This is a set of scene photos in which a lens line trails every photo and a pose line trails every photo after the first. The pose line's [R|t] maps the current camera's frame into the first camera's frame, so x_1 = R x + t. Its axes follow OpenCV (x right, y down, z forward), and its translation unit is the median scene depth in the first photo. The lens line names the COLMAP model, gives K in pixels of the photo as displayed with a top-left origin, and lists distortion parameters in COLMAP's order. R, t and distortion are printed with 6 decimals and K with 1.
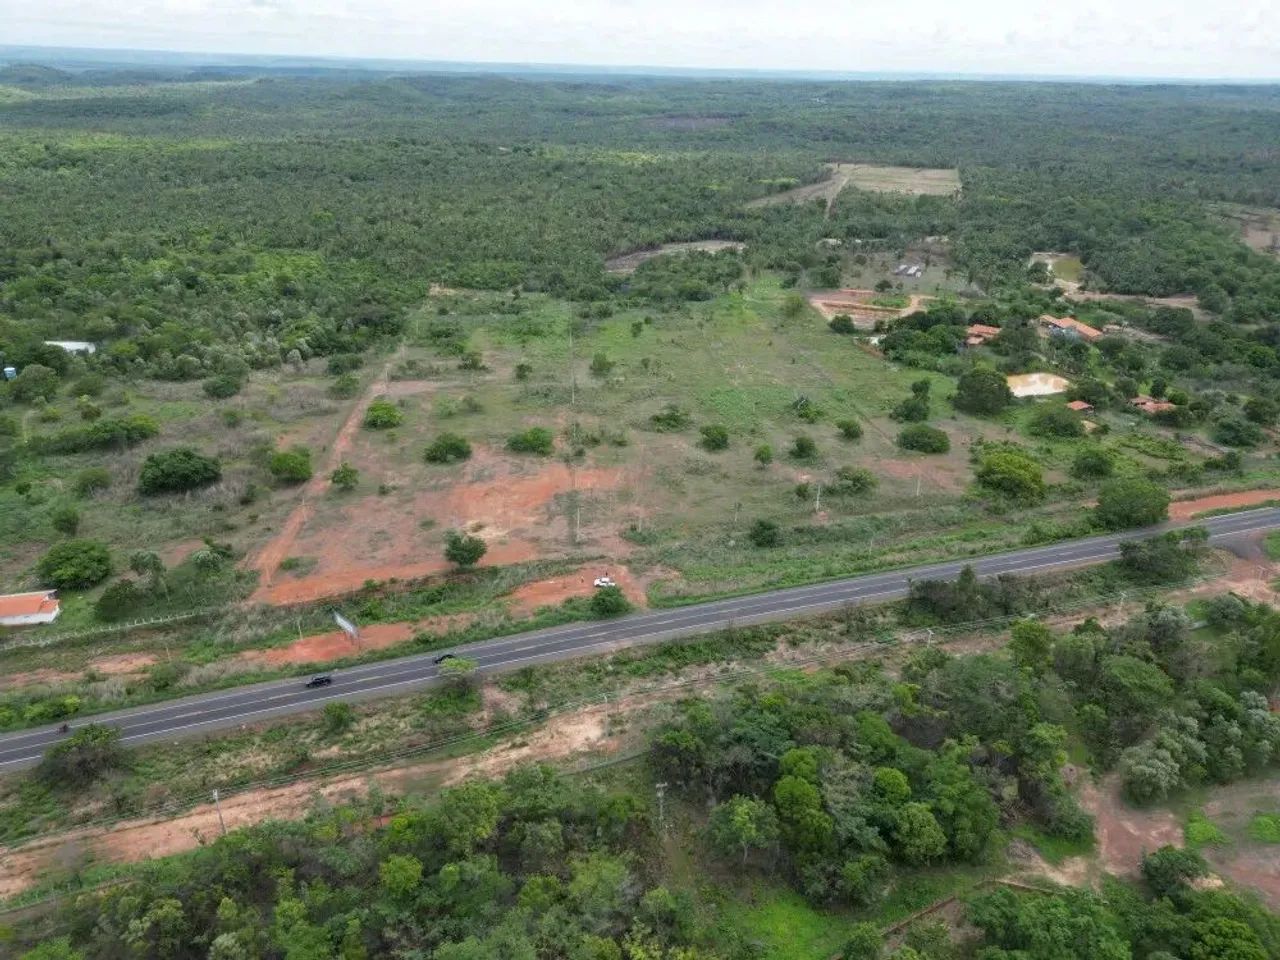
lens RADIAL K [[895.0, 0, 640.0], [0, 895.0, 480.0], [0, 0, 1]] dist [0.051174, -0.034845]
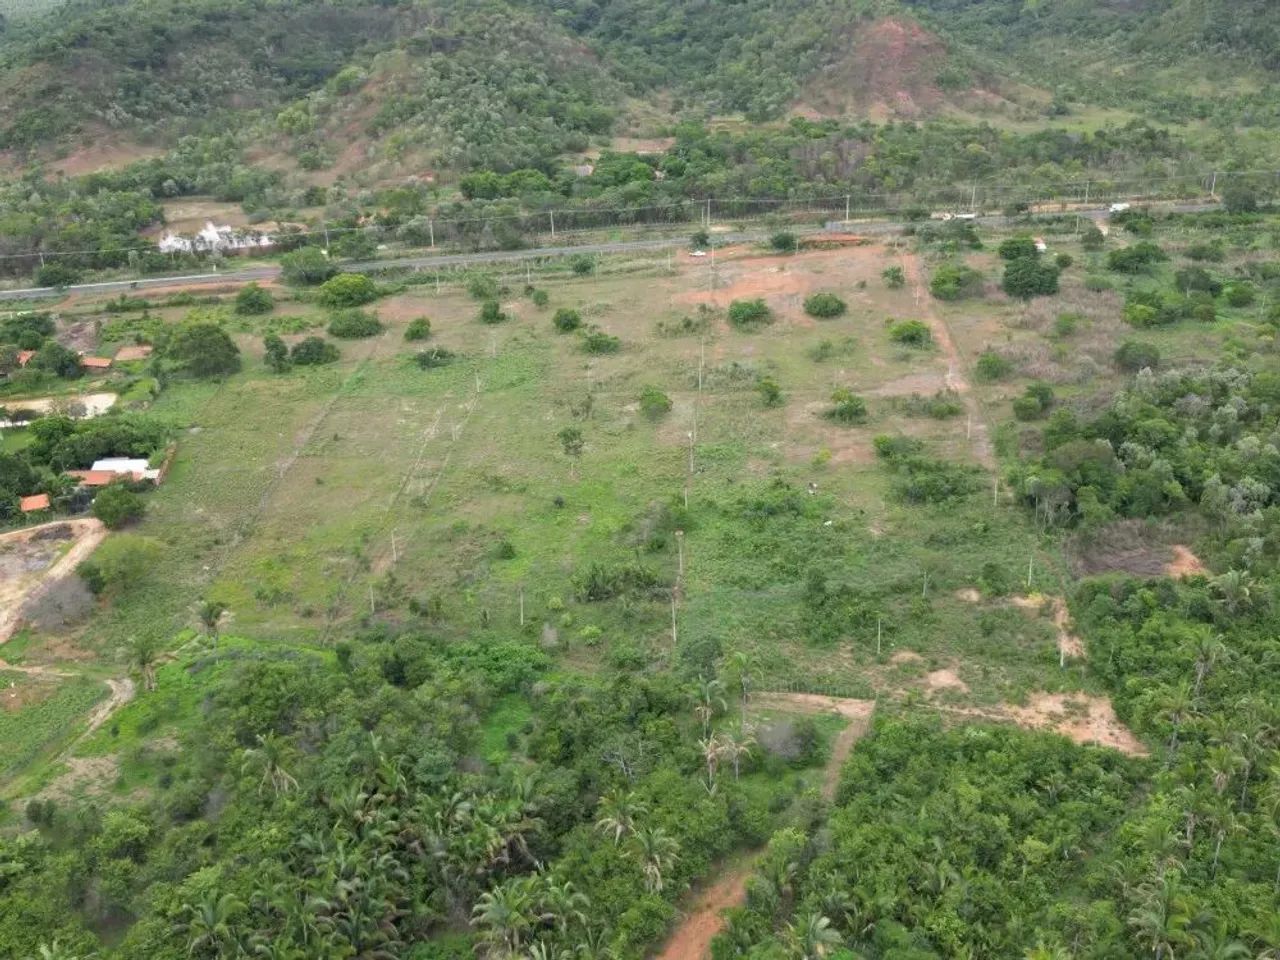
lens RADIAL K [[1278.7, 0, 640.0], [0, 1278.7, 480.0], [0, 0, 1]] dist [0.112892, -0.195609]
pose [[-0.987991, -0.072692, 0.136344, -0.159146], [0.054338, 0.662589, 0.747009, -0.769833], [-0.144641, 0.745447, -0.650682, 1.589633]]
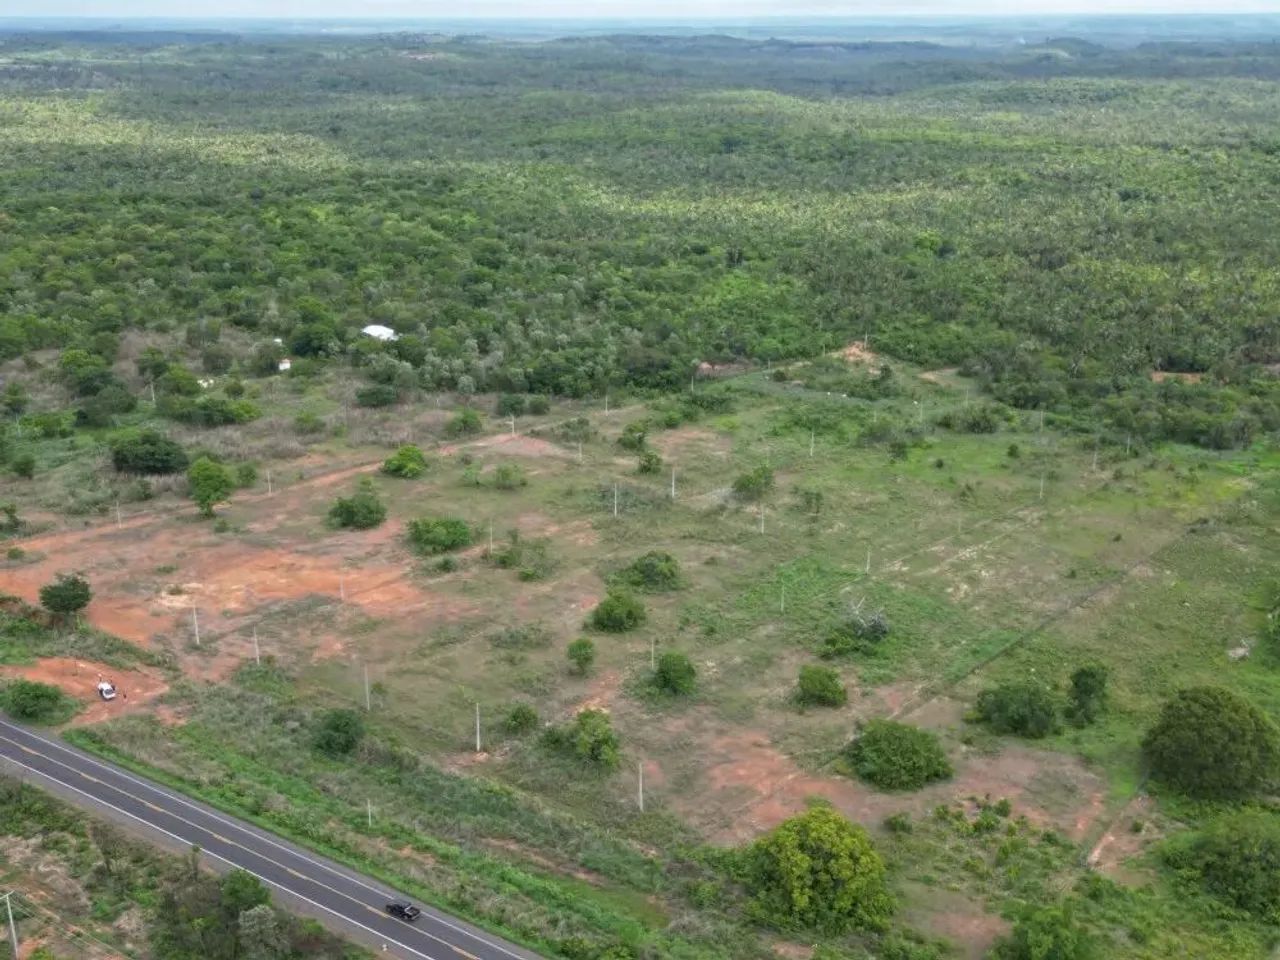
lens RADIAL K [[1278.7, 0, 640.0], [0, 1278.7, 480.0], [0, 0, 1]] dist [0.112892, -0.195609]
pose [[0.616164, 0.242750, -0.749276, 0.583380], [-0.314130, 0.948122, 0.048849, -0.143944], [0.722264, 0.205271, 0.660454, 0.298090]]
